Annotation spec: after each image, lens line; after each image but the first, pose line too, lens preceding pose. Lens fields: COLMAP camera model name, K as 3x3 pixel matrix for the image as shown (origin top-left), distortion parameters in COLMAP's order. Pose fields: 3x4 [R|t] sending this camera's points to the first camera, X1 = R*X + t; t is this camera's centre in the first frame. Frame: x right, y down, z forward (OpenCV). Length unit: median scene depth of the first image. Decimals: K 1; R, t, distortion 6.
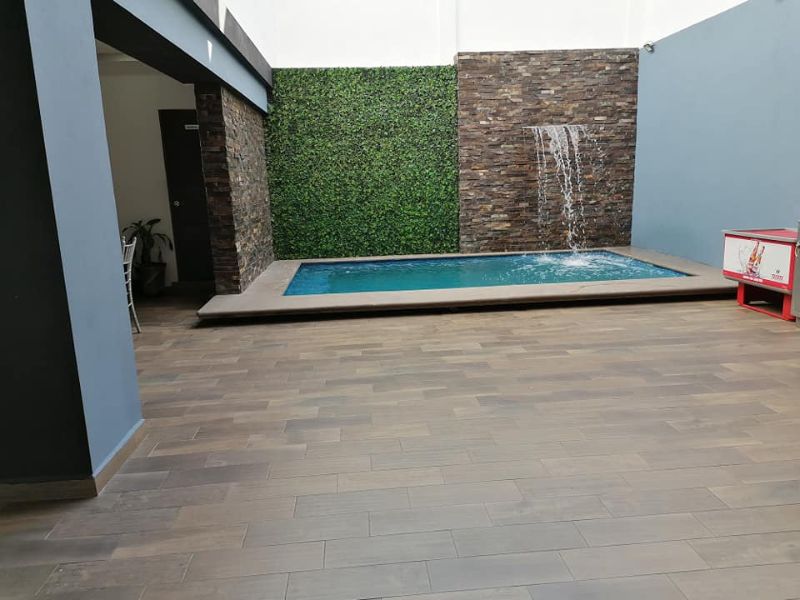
lens RADIAL K [[603.4, 0, 400.0], [0, 603.4, 300.0], [0, 0, 1]] dist [0.061216, -0.001372]
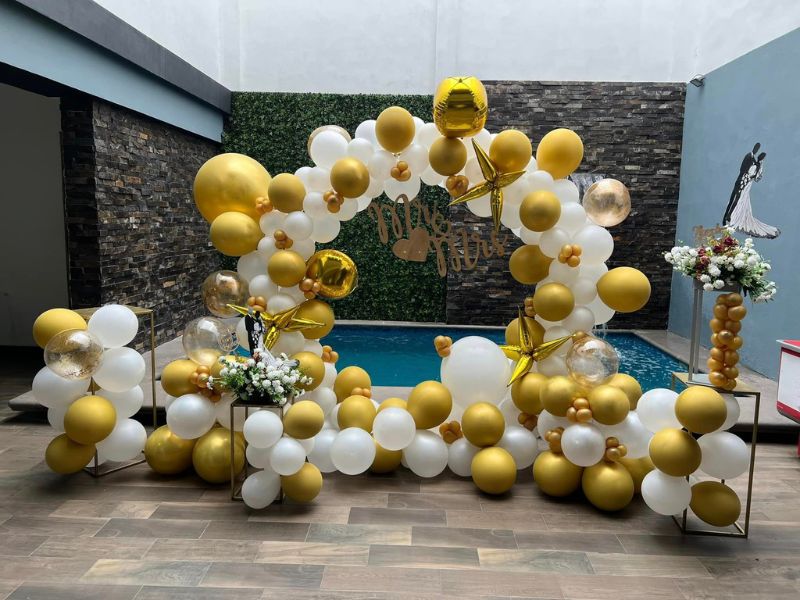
lens RADIAL K [[603.1, 0, 400.0], [0, 603.1, 300.0], [0, 0, 1]] dist [0.026131, 0.001786]
pose [[0.992064, 0.068093, -0.105698, 0.127199], [-0.074712, 0.995400, -0.059976, -0.059022], [0.101128, 0.067397, 0.992588, 0.207207]]
